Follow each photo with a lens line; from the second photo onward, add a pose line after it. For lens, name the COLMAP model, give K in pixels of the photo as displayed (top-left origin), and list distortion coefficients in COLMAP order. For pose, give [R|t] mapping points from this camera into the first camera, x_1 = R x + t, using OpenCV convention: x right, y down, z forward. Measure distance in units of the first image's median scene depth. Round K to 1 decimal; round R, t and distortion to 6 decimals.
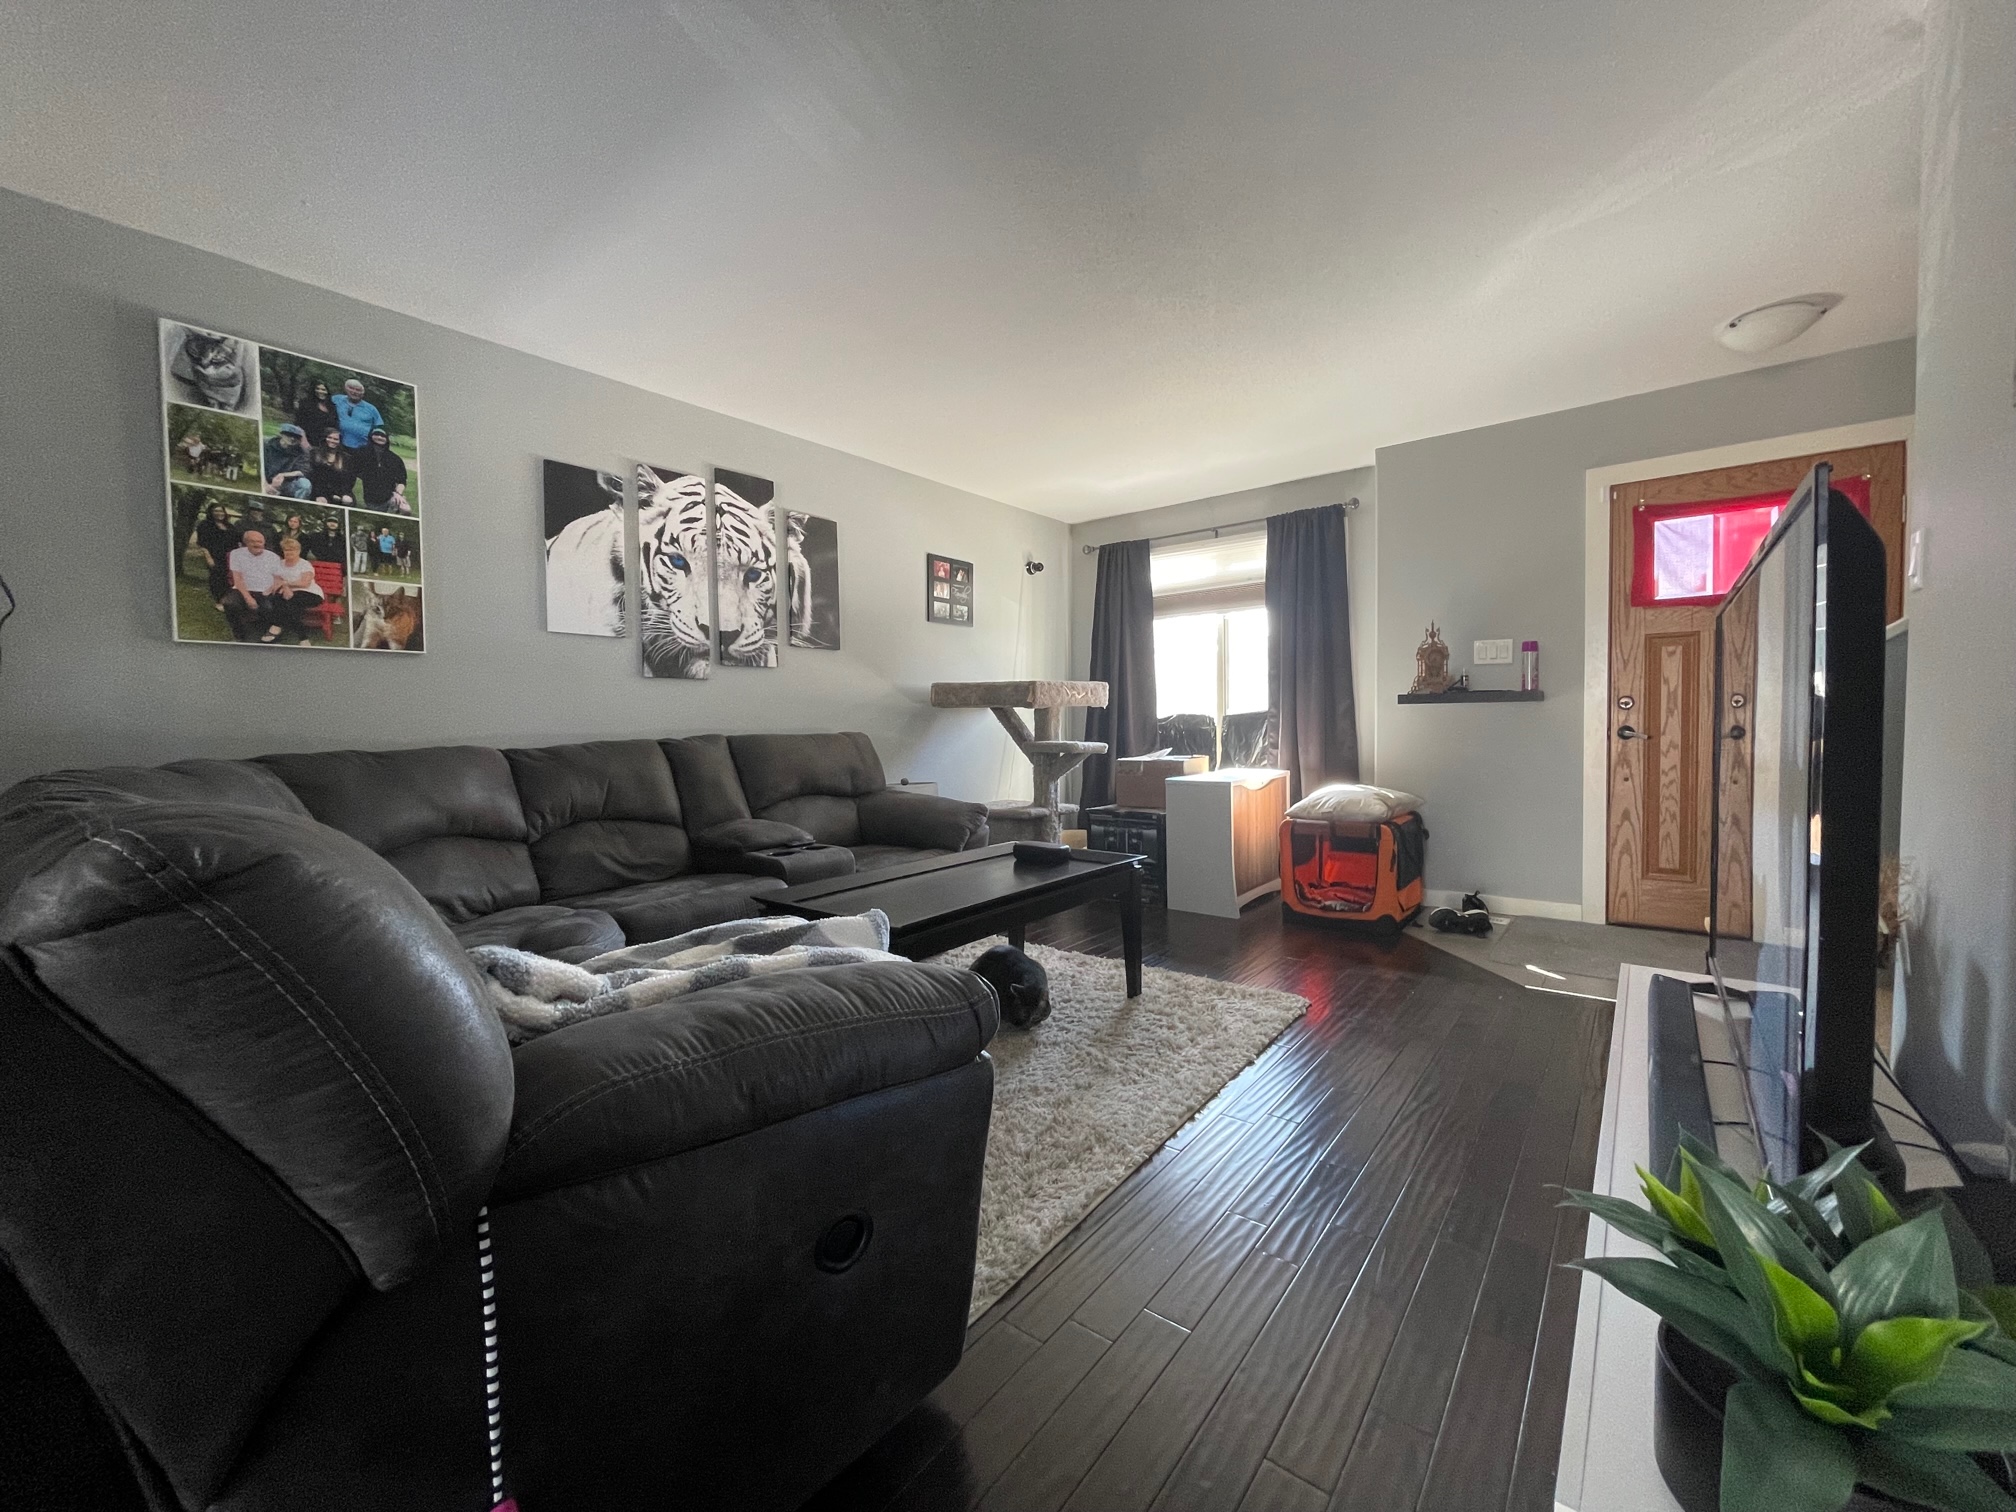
lens RADIAL K [[812.0, 0, 1008.1], [0, 812.0, 744.2], [0, 0, 1]] dist [-0.003965, -0.000042]
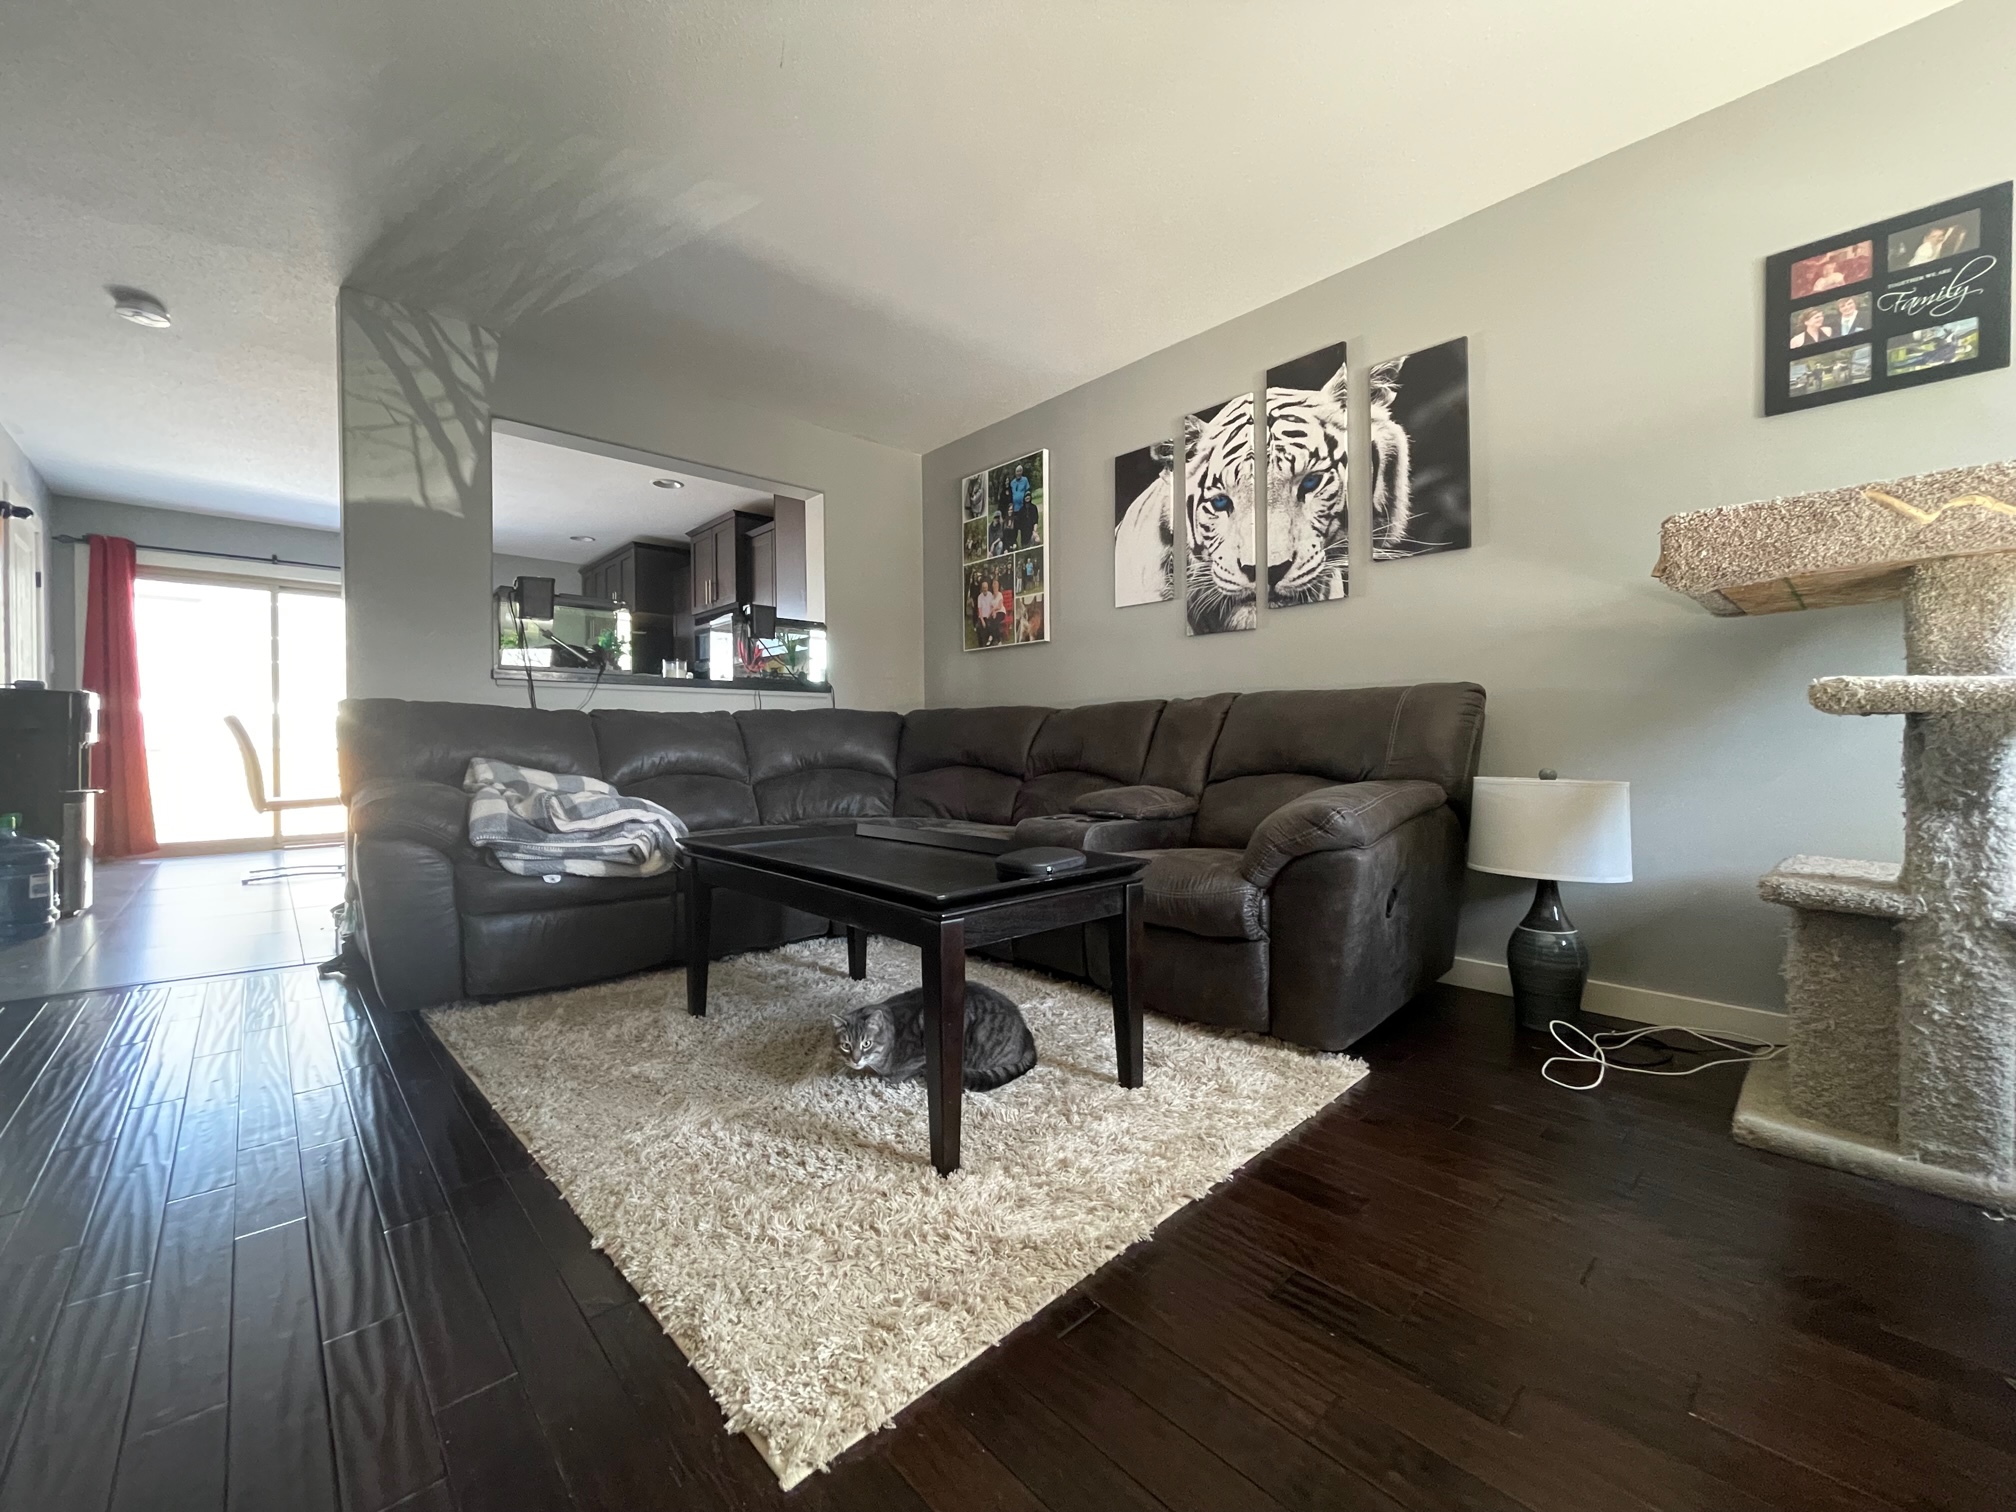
lens RADIAL K [[812.0, 0, 1008.1], [0, 812.0, 744.2], [0, 0, 1]] dist [-0.003965, -0.000042]
pose [[-0.146414, 0.015475, -0.989102, 0.512446], [-0.022268, 0.999573, 0.018935, 0.030331], [0.988973, 0.024798, -0.146007, 0.886977]]
